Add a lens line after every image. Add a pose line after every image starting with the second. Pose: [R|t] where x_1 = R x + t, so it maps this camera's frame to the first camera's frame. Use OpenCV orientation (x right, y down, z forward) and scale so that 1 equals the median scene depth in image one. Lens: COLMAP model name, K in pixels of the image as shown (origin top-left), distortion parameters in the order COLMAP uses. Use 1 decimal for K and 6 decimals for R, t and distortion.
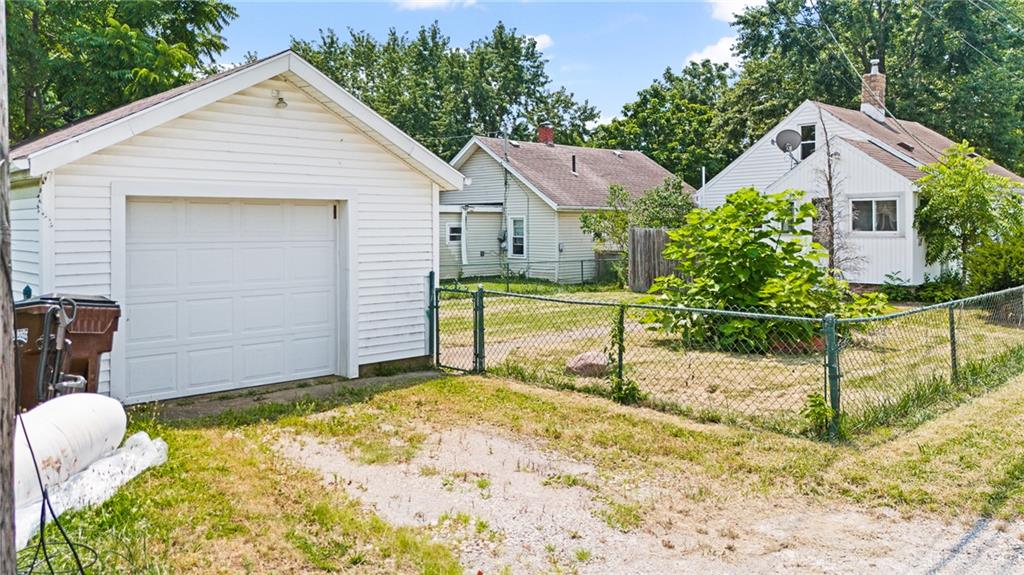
lens RADIAL K [[762.4, 0, 514.4], [0, 762.4, 274.1], [0, 0, 1]] dist [0.046585, -0.030485]
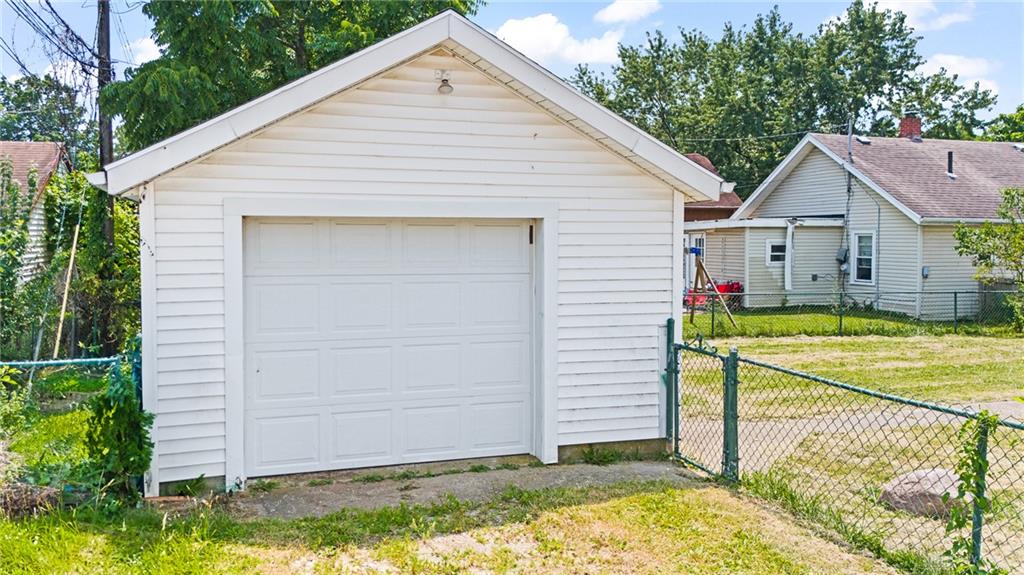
lens RADIAL K [[762.4, 0, 514.4], [0, 762.4, 274.1], [0, 0, 1]] dist [0.046585, -0.030485]
pose [[0.900088, 0.026103, -0.434926, 0.024873], [-0.032681, 0.999437, -0.007651, -0.013204], [0.434481, 0.021100, 0.900434, 0.120888]]
